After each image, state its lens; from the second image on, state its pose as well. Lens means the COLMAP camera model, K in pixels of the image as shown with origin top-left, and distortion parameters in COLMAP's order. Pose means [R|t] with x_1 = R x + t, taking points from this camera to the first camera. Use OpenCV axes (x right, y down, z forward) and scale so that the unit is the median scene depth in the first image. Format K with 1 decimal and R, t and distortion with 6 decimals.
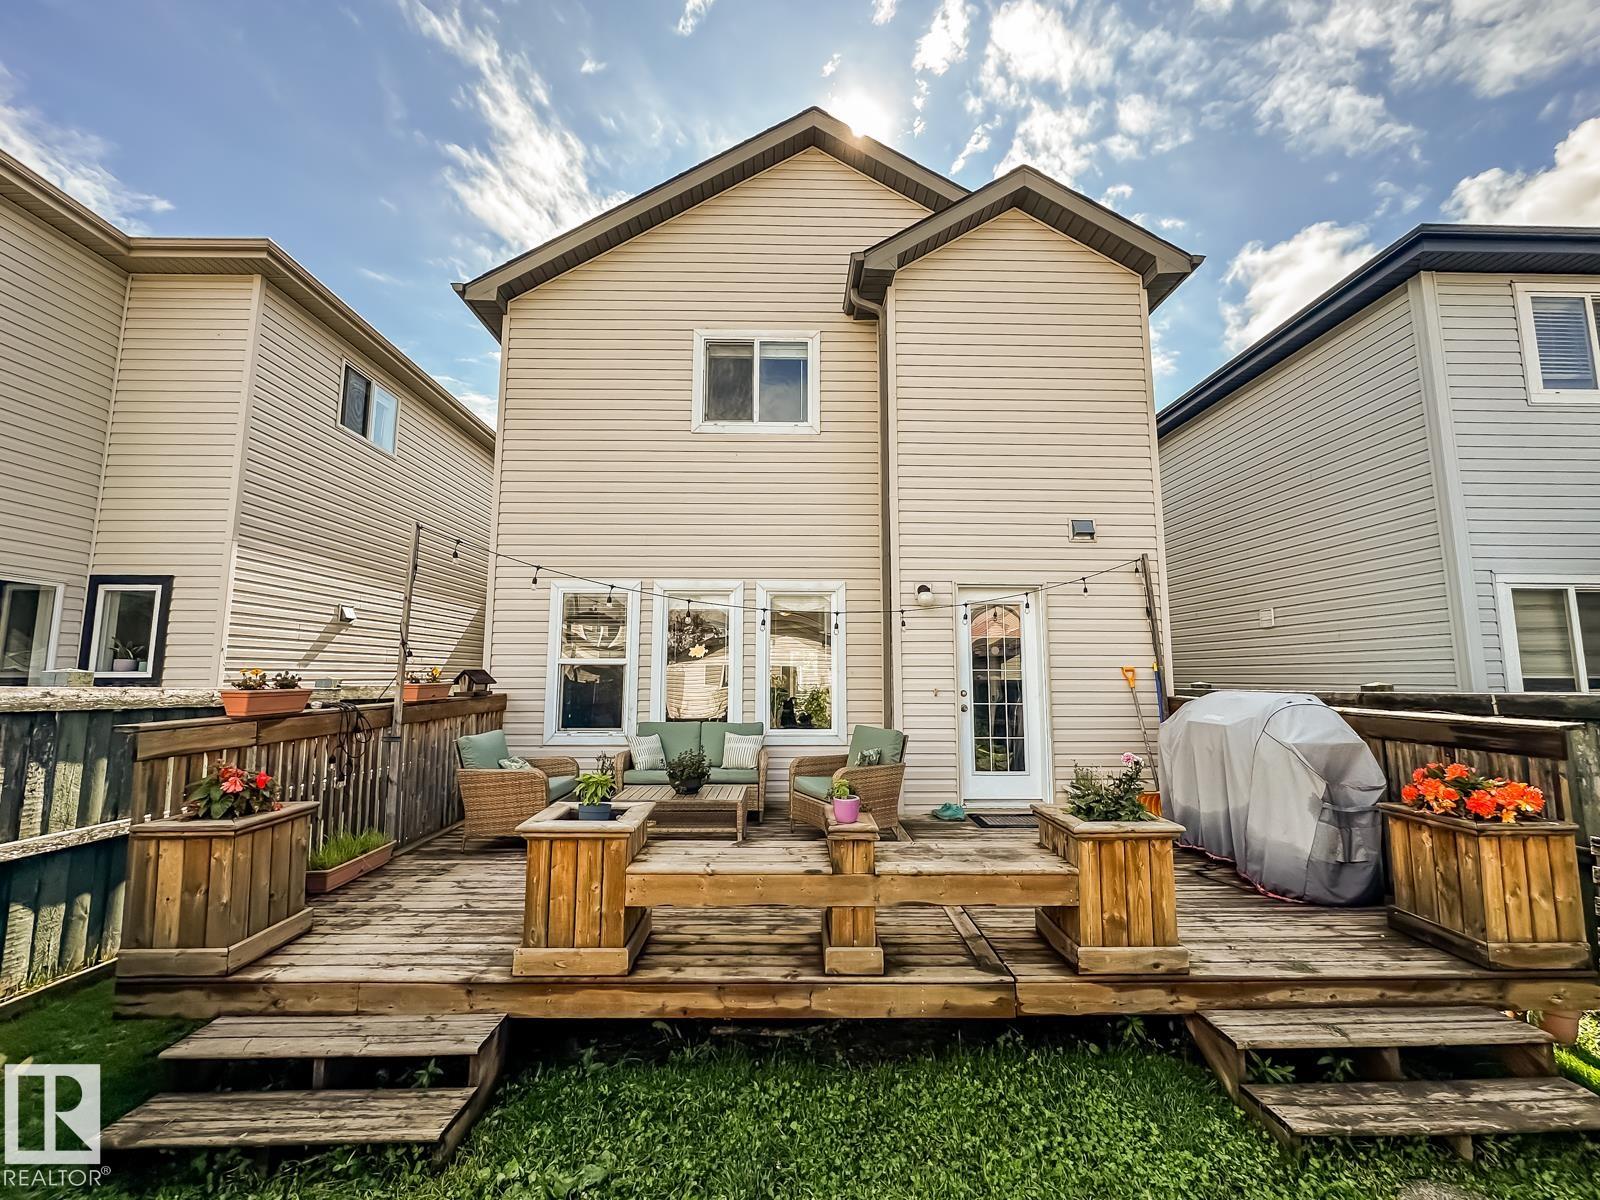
lens RADIAL K [[645.3, 0, 800.7], [0, 645.3, 599.1], [0, 0, 1]] dist [-0.003813, 0.000057]
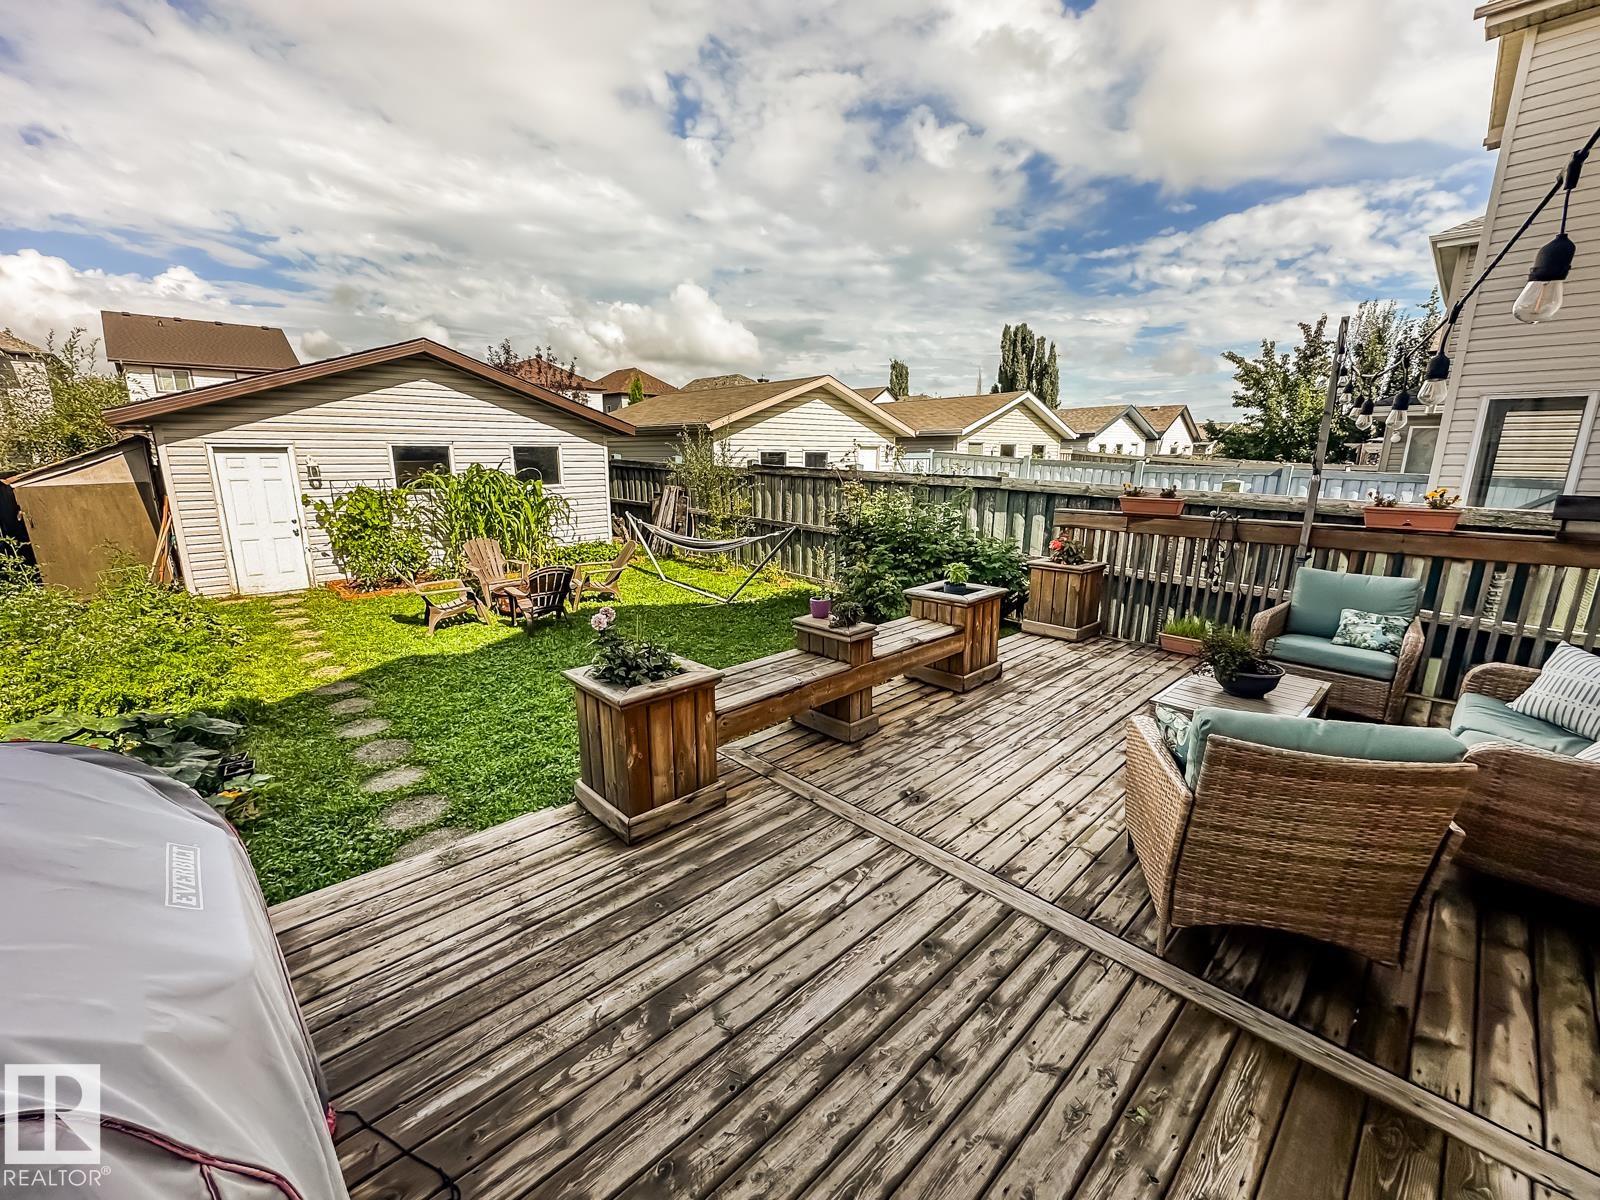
lens RADIAL K [[645.3, 0, 789.7], [0, 645.3, 597.7], [0, 0, 1]] dist [-0.003813, 0.000057]
pose [[-0.748376, 0.144206, -0.647409, 0.596267], [0.072230, 0.987993, 0.136574, 0.082346], [0.659330, 0.055447, -0.749806, 1.220284]]
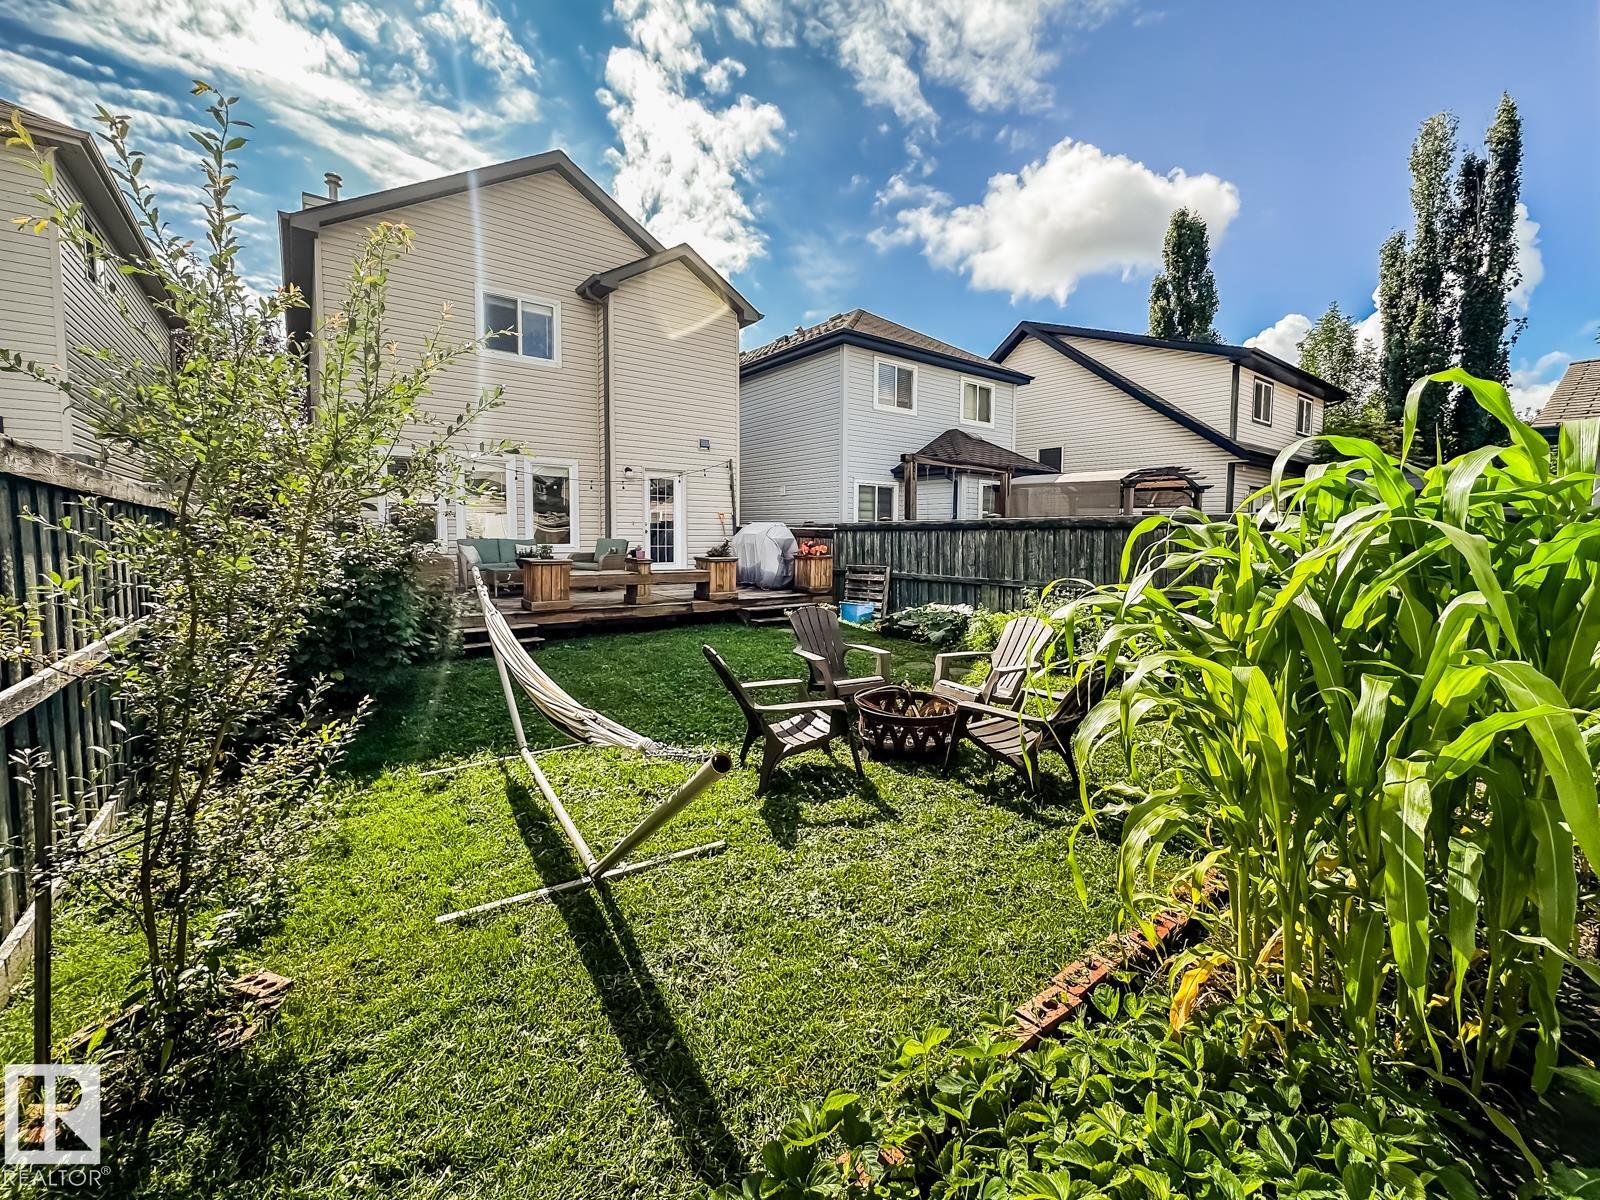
lens RADIAL K [[645.3, 0, 825.7], [0, 645.3, 586.0], [0, 0, 1]] dist [-0.003813, 0.000057]
pose [[0.796186, -0.045643, 0.603328, -0.672556], [-0.079297, 0.980678, 0.178836, -0.085240], [-0.599833, -0.190229, 0.777183, -1.190339]]
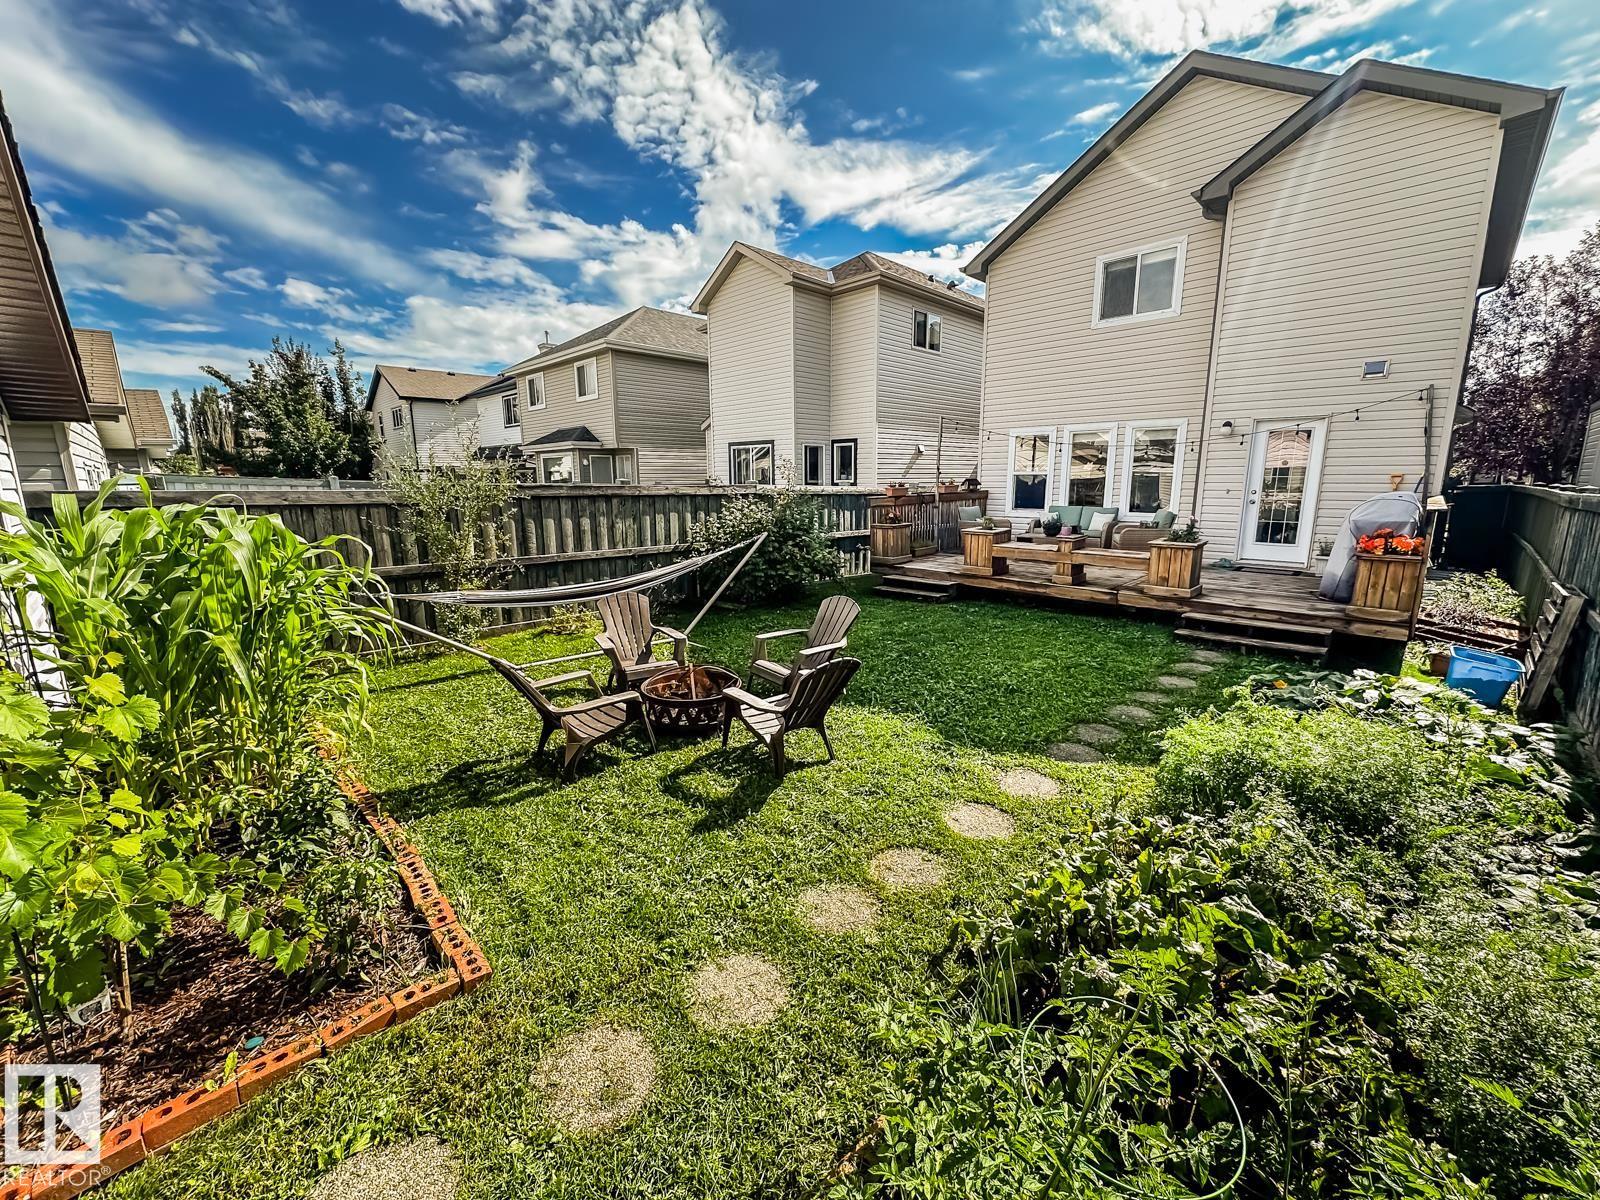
lens RADIAL K [[645.3, 0, 791.8], [0, 645.3, 605.0], [0, 0, 1]] dist [-0.003813, 0.000057]
pose [[0.684117, 0.134843, -0.716799, 0.835230], [0.095406, 0.957774, 0.271231, -0.153841], [0.723105, -0.253940, 0.642365, -1.115862]]
